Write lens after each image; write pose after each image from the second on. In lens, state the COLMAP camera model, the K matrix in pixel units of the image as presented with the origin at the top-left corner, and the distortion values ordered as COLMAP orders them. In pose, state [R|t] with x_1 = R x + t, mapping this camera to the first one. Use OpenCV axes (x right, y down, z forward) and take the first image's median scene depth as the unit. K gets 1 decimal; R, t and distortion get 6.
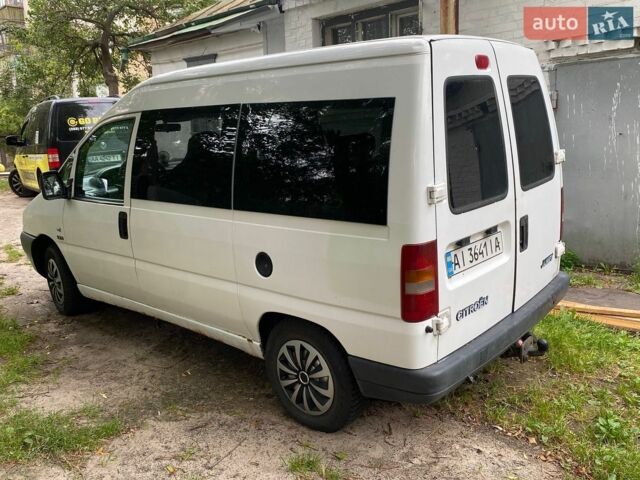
lens RADIAL K [[583.5, 0, 320.0], [0, 583.5, 240.0], [0, 0, 1]] dist [-0.007014, 0.431063]
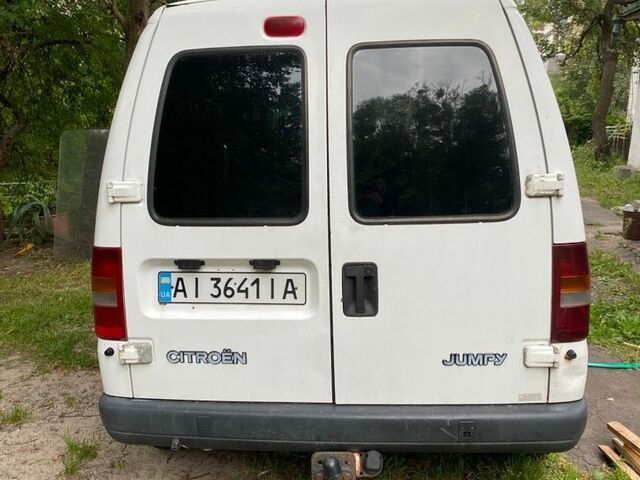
lens RADIAL K [[583.5, 0, 320.0], [0, 583.5, 240.0], [0, 0, 1]] dist [-0.007014, 0.431063]
pose [[0.545956, 0.154074, -0.823525, 0.949728], [-0.184475, 0.980928, 0.061226, -0.105418], [0.817252, 0.118493, 0.563966, 0.690702]]
